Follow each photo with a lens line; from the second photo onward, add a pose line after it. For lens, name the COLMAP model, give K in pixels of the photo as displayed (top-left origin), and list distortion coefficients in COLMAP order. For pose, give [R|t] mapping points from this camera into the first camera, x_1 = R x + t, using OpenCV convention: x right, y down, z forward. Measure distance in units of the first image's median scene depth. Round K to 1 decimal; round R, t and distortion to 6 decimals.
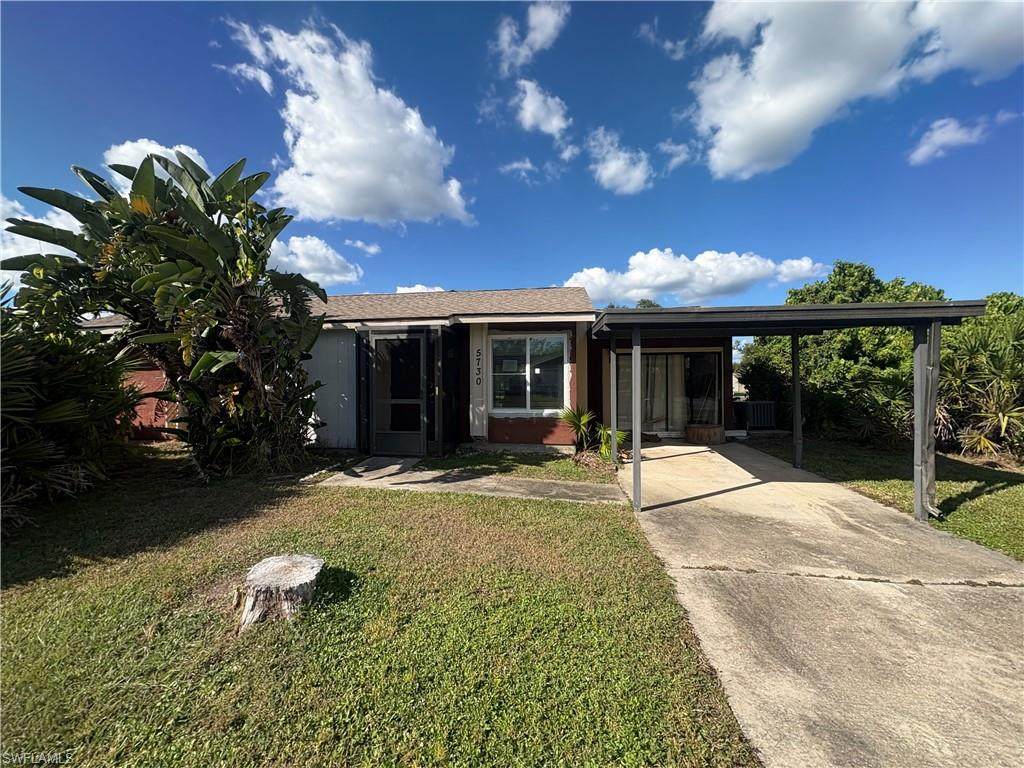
lens RADIAL K [[403.6, 0, 510.1], [0, 403.6, 387.3], [0, 0, 1]] dist [-0.001671, -0.000497]
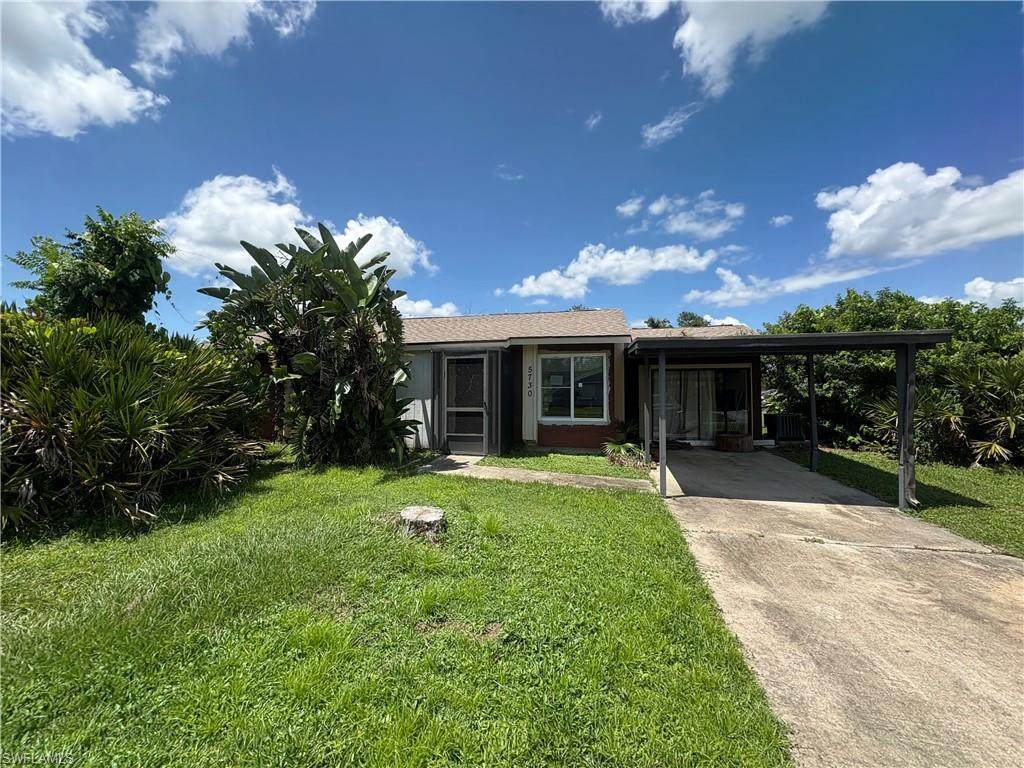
lens RADIAL K [[417.2, 0, 512.0], [0, 417.2, 392.5], [0, 0, 1]] dist [0.001533, -0.006223]
pose [[0.996630, 0.005211, -0.081865, -0.030022], [-0.006840, 0.999784, -0.019628, 0.006505], [0.081745, 0.020122, 0.996450, -0.215192]]
